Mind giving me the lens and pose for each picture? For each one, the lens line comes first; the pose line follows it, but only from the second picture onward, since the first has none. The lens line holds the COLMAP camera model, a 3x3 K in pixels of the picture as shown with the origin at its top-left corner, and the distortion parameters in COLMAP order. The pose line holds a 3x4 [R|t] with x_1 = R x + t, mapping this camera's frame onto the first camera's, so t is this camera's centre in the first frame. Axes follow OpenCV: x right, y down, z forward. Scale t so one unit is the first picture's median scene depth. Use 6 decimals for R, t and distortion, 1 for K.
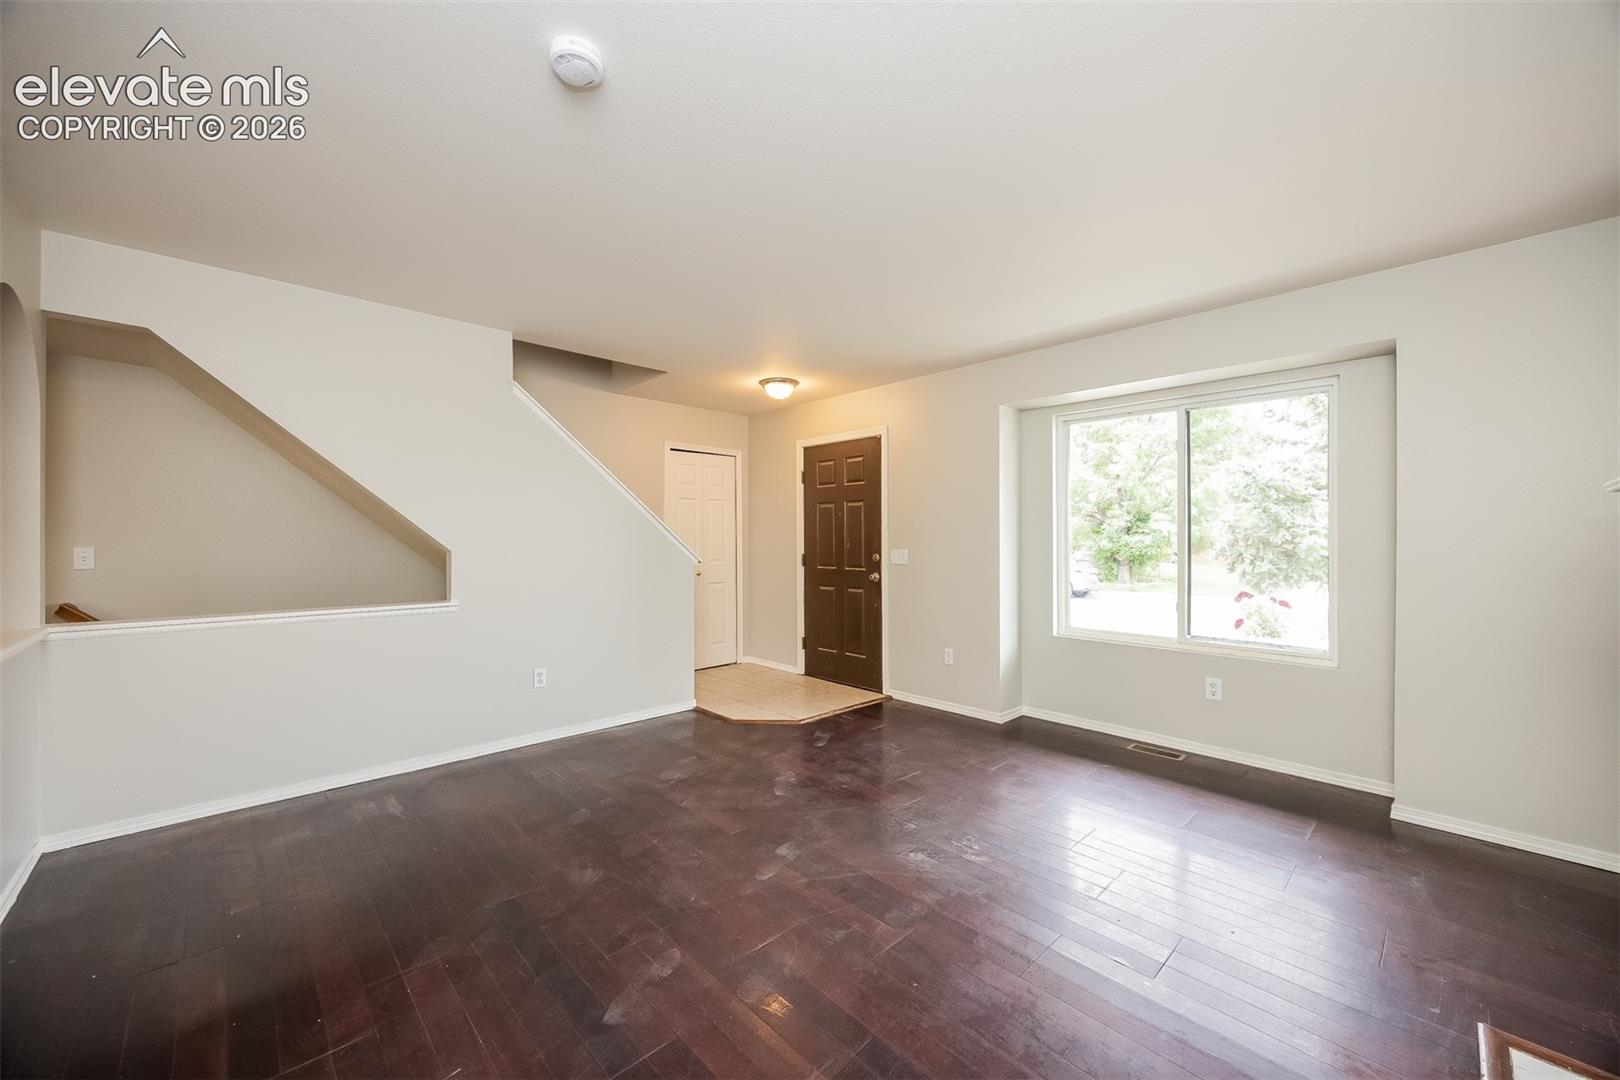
lens RADIAL K [[616.6, 0, 813.8], [0, 616.6, 535.0], [0, 0, 1]] dist [-0.000743, 0.000053]
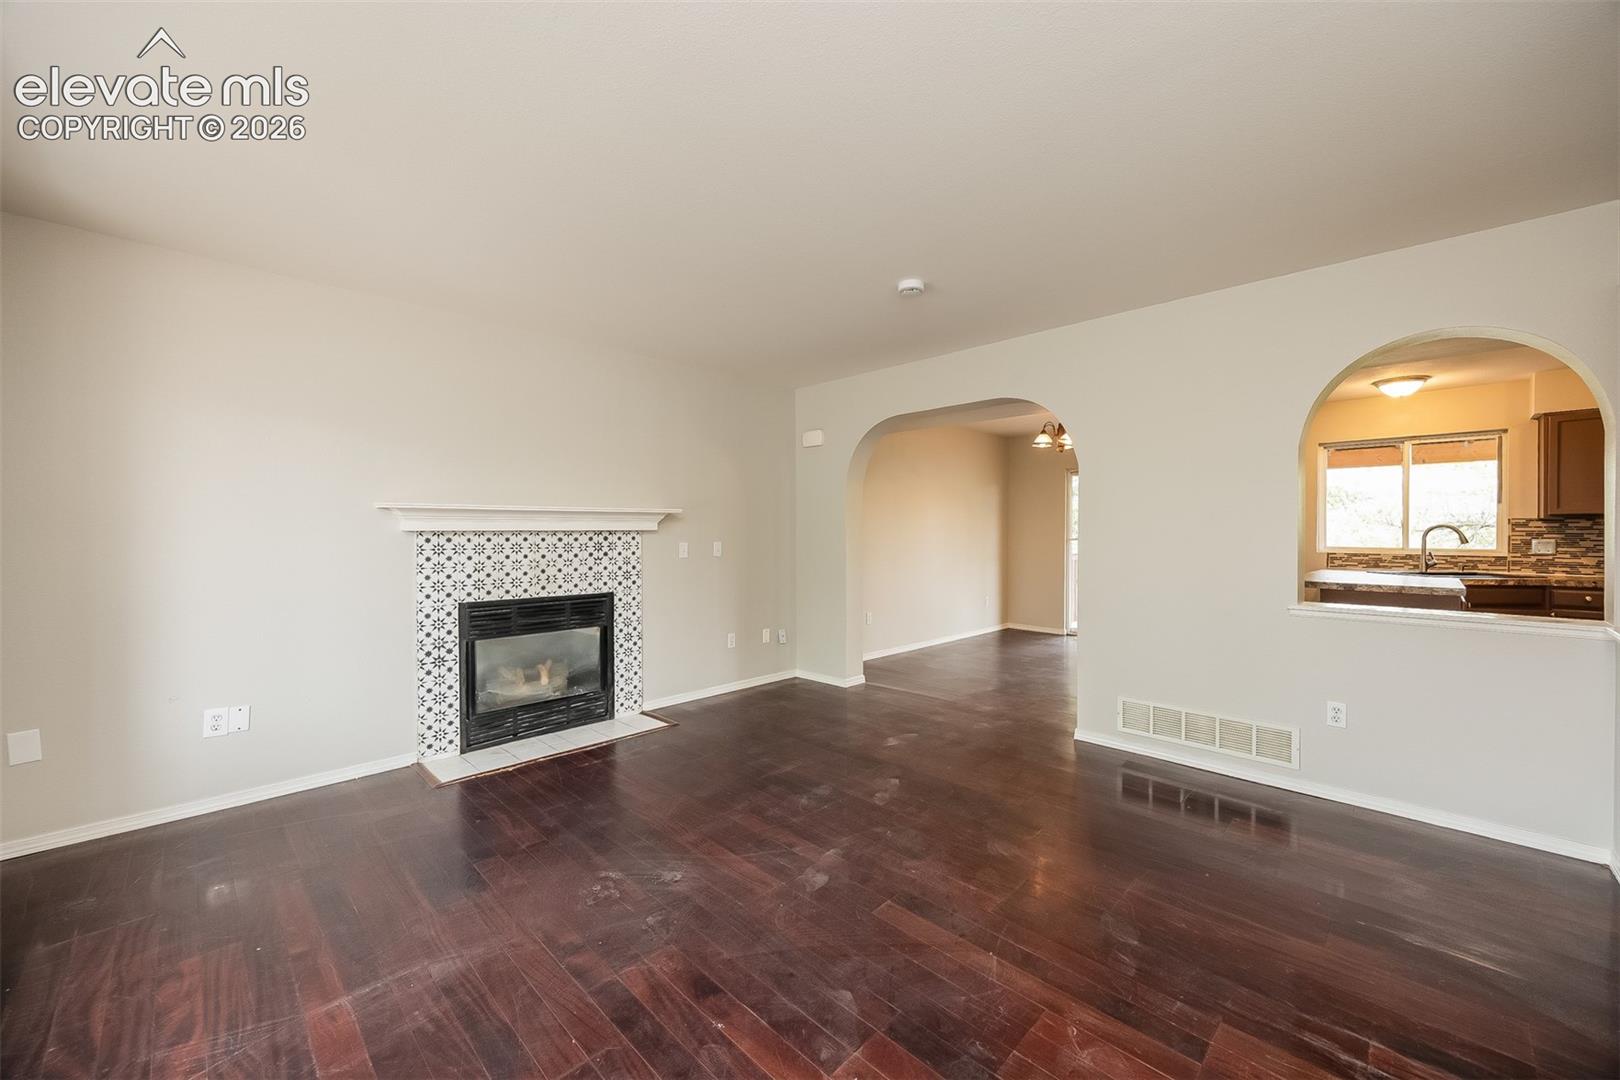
lens RADIAL K [[616.6, 0, 813.8], [0, 616.6, 535.0], [0, 0, 1]] dist [-0.000743, 0.000053]
pose [[-0.999533, 0.000285, -0.030560, -0.013317], [0.000398, 0.999993, -0.003696, 0.016853], [0.030559, -0.003707, -0.999526, 1.936281]]
